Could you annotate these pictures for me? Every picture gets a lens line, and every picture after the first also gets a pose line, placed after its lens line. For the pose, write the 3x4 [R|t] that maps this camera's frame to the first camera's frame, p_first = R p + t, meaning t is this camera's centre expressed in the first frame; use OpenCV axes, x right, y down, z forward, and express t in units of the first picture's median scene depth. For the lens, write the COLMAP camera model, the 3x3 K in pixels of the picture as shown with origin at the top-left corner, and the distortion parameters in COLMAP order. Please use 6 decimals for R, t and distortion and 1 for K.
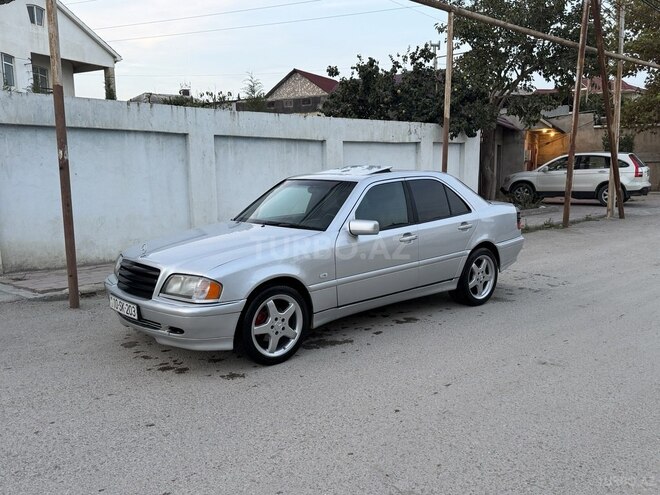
lens RADIAL K [[555.2, 0, 330.8], [0, 555.2, 251.8], [0, 0, 1]] dist [0.120007, -0.198126]
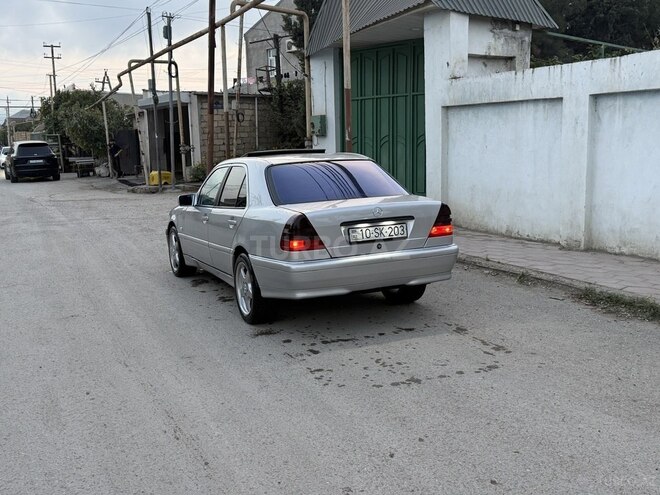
lens RADIAL K [[737.9, 0, 330.0], [0, 737.9, 247.5], [0, 0, 1]] dist [0.198820, -0.466161]
pose [[-0.291676, 0.153679, -0.944091, 1.000471], [-0.110535, 0.974981, 0.192857, -0.190055], [0.950109, 0.160607, -0.267392, 1.117181]]
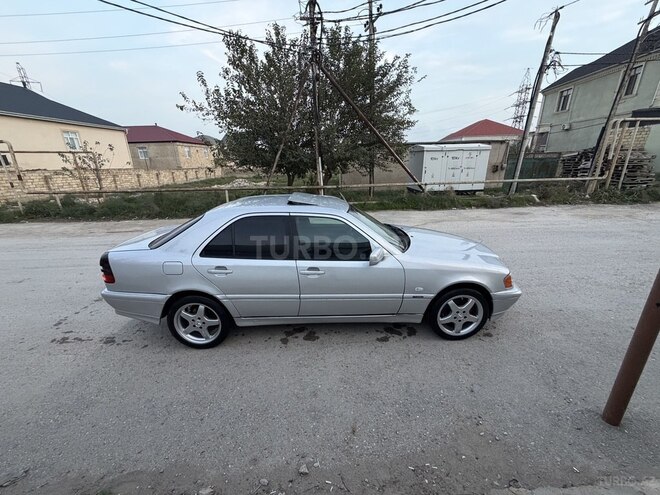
lens RADIAL K [[261.8, 0, 327.3], [0, 261.8, 248.0], [0, 0, 1]] dist [-0.000842, 0.000029]
pose [[-0.763717, -0.176878, 0.620847, -0.272110], [0.126795, 0.901897, 0.412922, -0.208344], [-0.632976, 0.394076, -0.666367, 1.049327]]
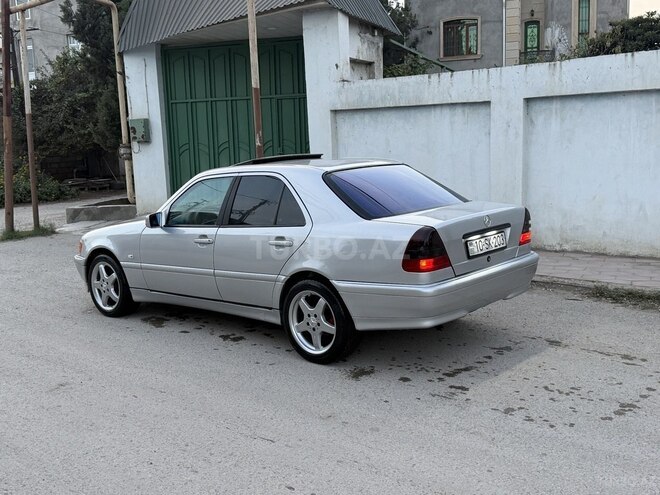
lens RADIAL K [[737.9, 0, 330.0], [0, 737.9, 247.5], [0, 0, 1]] dist [0.198820, -0.466161]
pose [[0.124566, 0.148270, -0.981071, 0.912812], [-0.109454, 0.984791, 0.134935, -0.134690], [0.986156, 0.090574, 0.138900, 0.706407]]
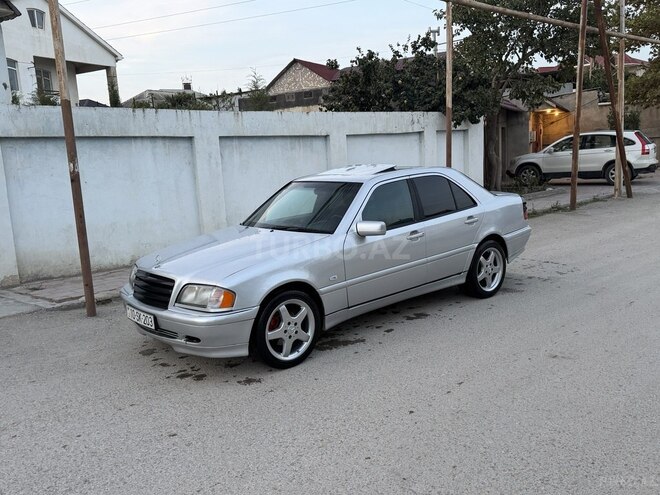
lens RADIAL K [[554.4, 0, 327.5], [0, 554.4, 245.4], [0, 0, 1]] dist [0.126594, -0.214949]
pose [[0.998926, -0.041863, -0.019859, -0.000739], [0.042097, 0.999047, 0.011542, -0.017414], [0.019357, -0.012365, 0.999736, -0.009936]]
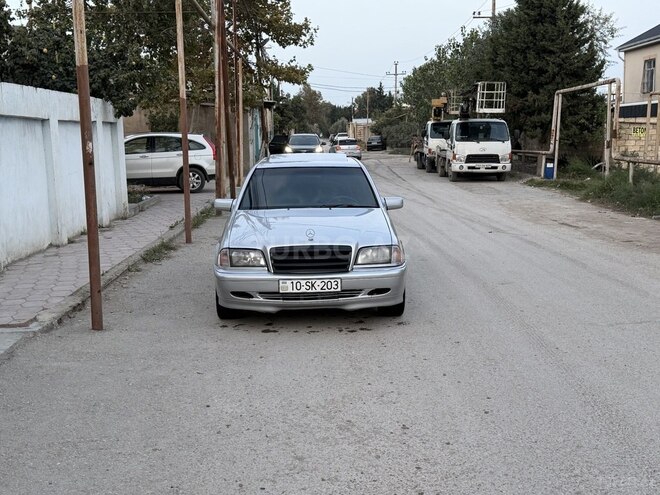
lens RADIAL K [[830.7, 0, 330.0], [0, 830.7, 247.5], [0, 0, 1]] dist [0.201791, -0.386573]
pose [[0.640860, -0.105648, 0.760353, -0.902915], [0.128536, 0.991269, 0.029396, -0.011743], [-0.756820, 0.078894, 0.648844, -0.055378]]
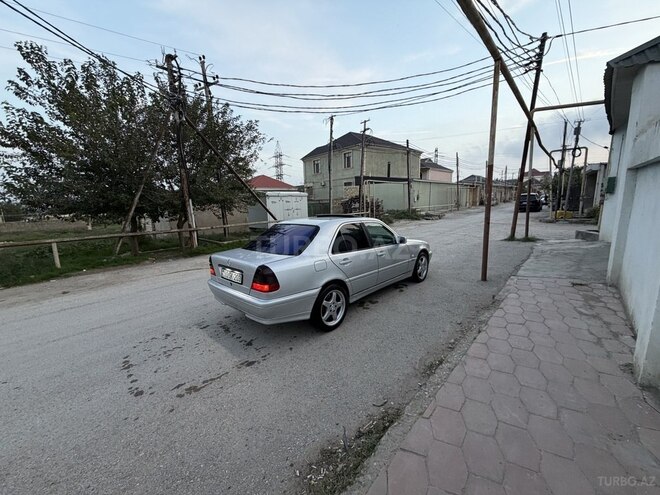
lens RADIAL K [[261.8, 0, 327.3], [0, 261.8, 248.0], [0, 0, 1]] dist [-0.000842, 0.000029]
pose [[-0.995488, 0.058946, -0.074361, 0.105418], [0.032756, 0.948951, 0.313719, -0.235585], [0.089058, 0.309868, -0.946600, 1.368377]]
